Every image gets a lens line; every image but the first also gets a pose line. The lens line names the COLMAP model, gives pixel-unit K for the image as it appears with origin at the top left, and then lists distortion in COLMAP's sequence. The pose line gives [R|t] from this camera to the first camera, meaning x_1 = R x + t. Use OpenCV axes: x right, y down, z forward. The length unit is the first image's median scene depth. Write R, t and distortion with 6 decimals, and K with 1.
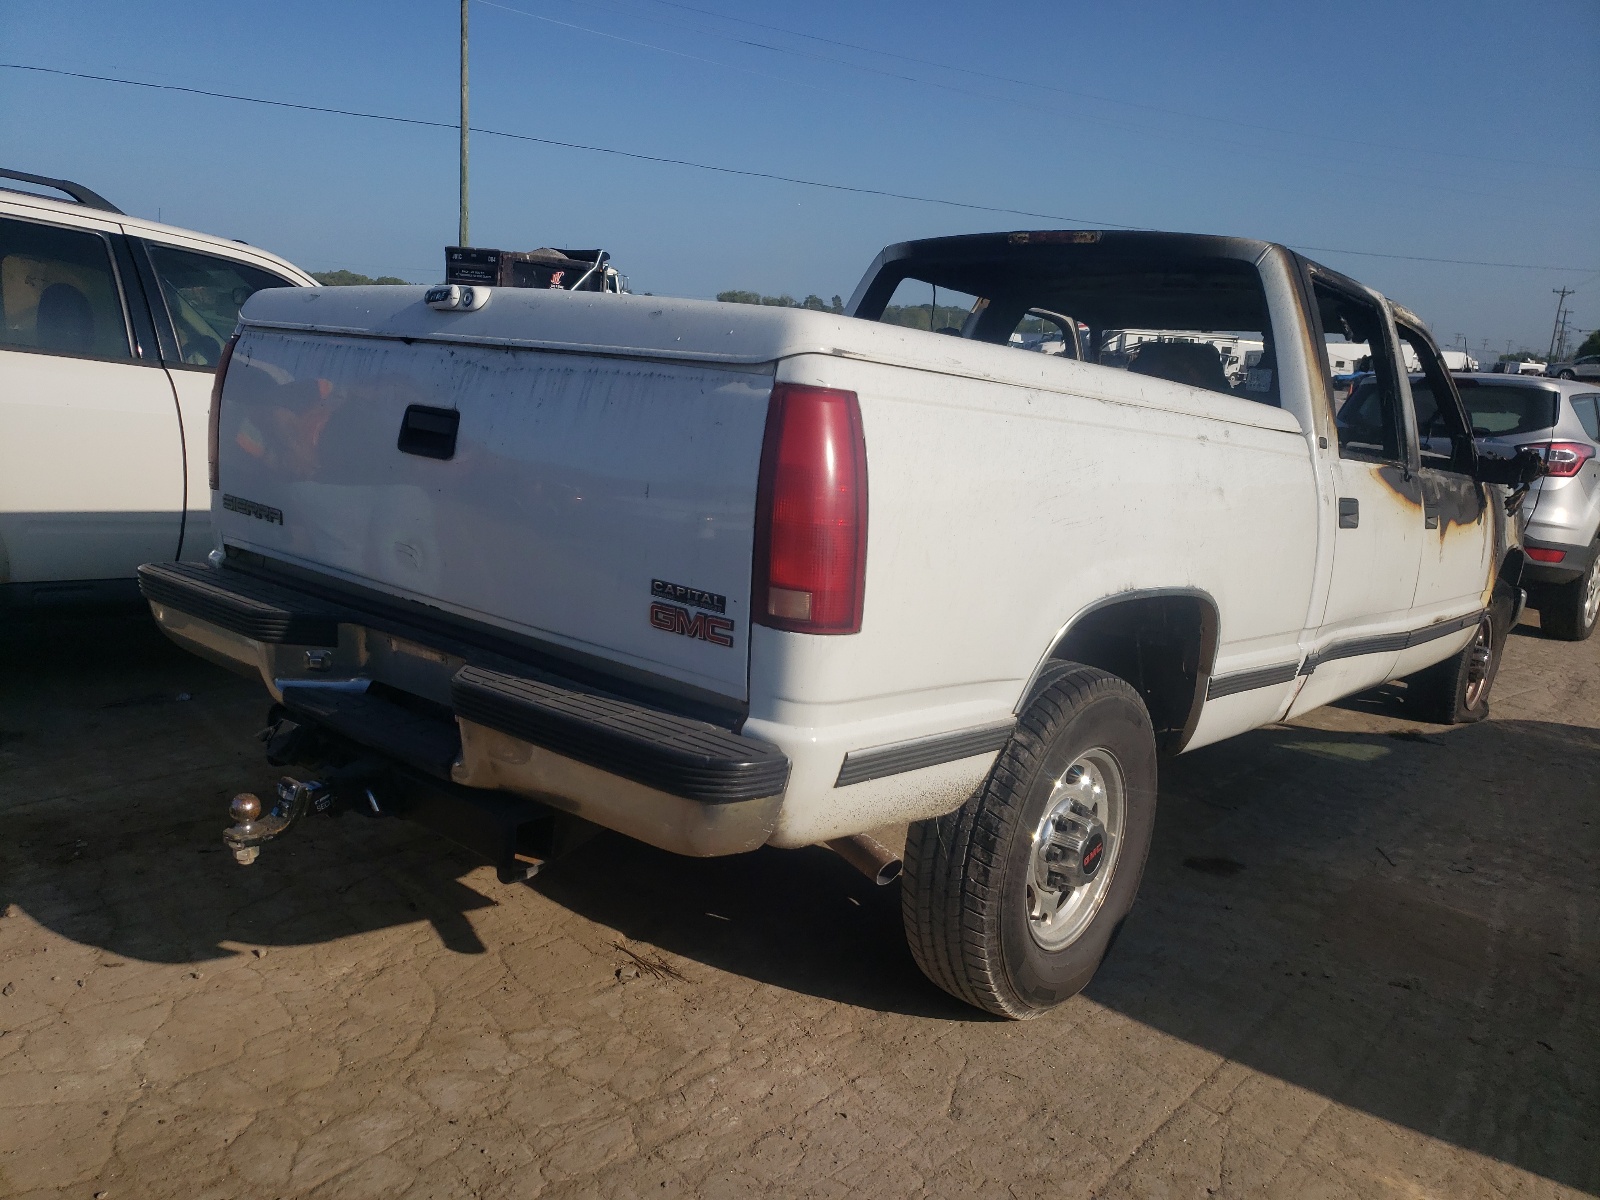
lens RADIAL K [[1370.9, 0, 800.0], [0, 1370.9, 600.0], [0, 0, 1]] dist [0.023924, 0.008323]
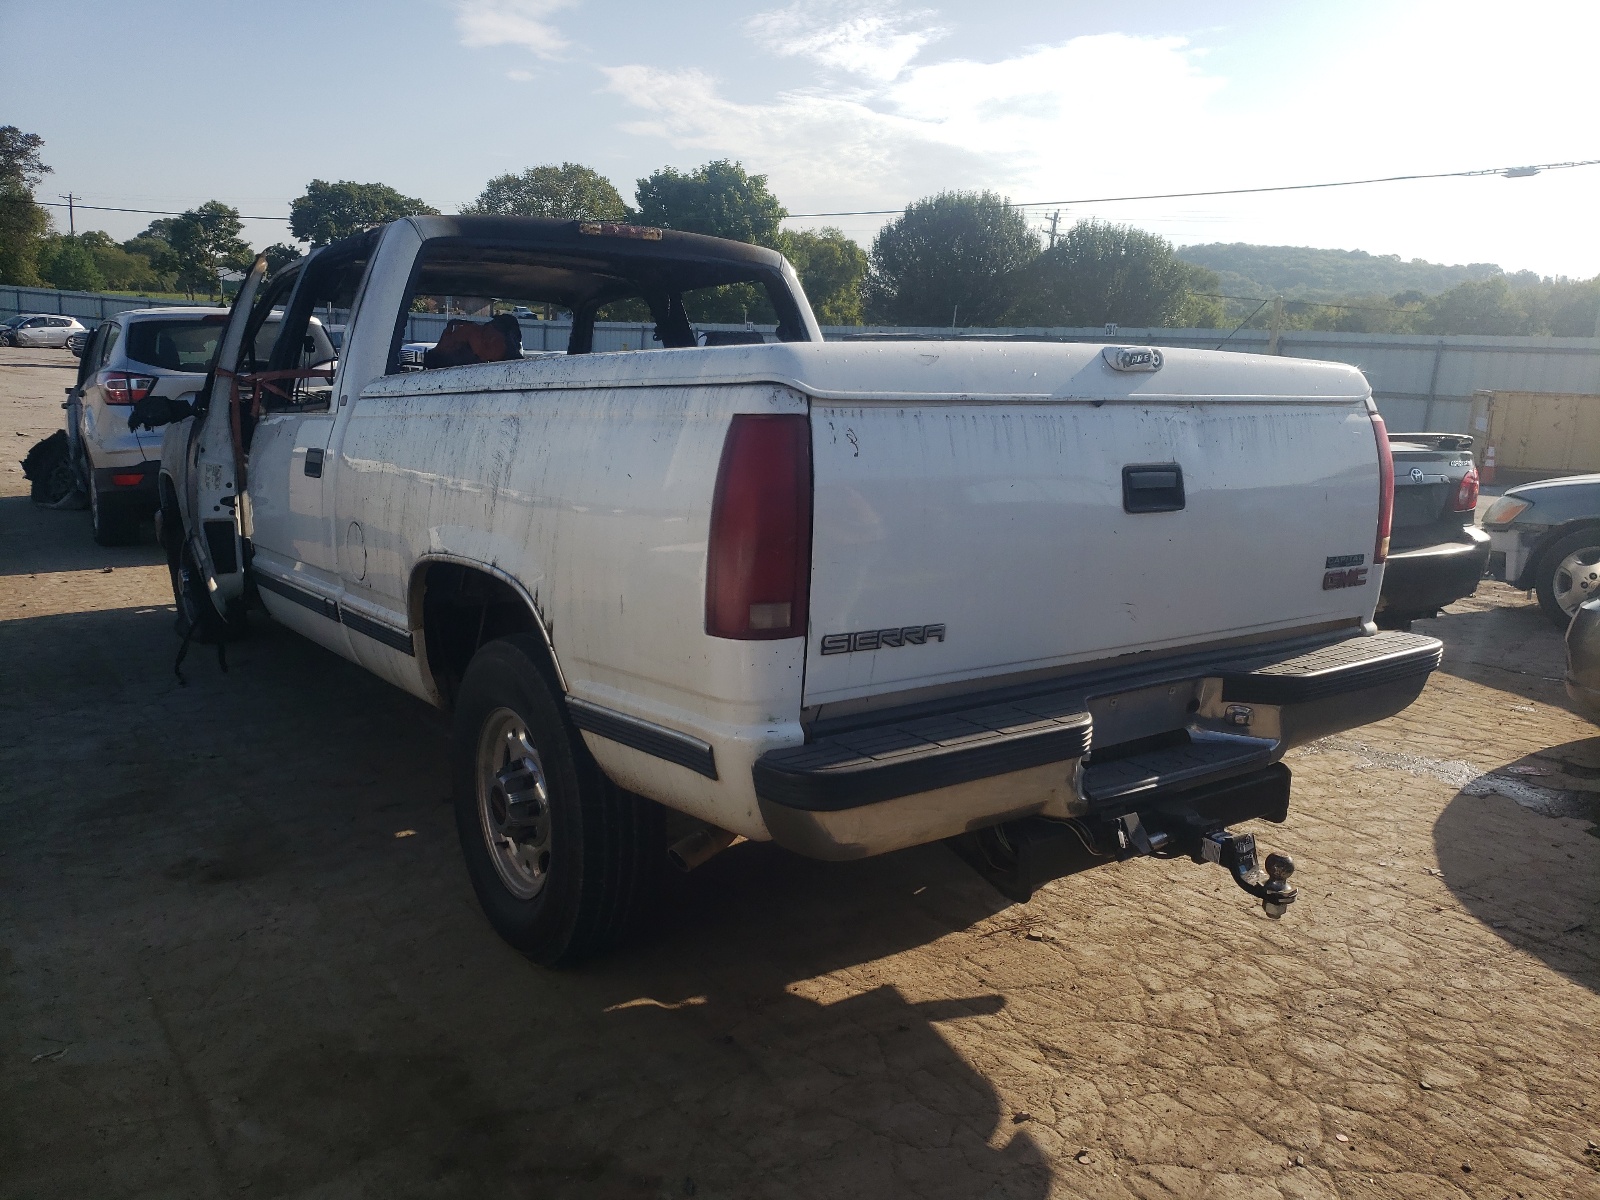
lens RADIAL K [[1370.9, 0, 800.0], [0, 1370.9, 600.0], [0, 0, 1]] dist [0.023924, 0.008323]
pose [[0.155542, -0.233662, 0.959796, -1.298347], [0.143721, 0.966636, 0.212036, -0.292369], [-0.977318, 0.104962, 0.183935, 1.045652]]
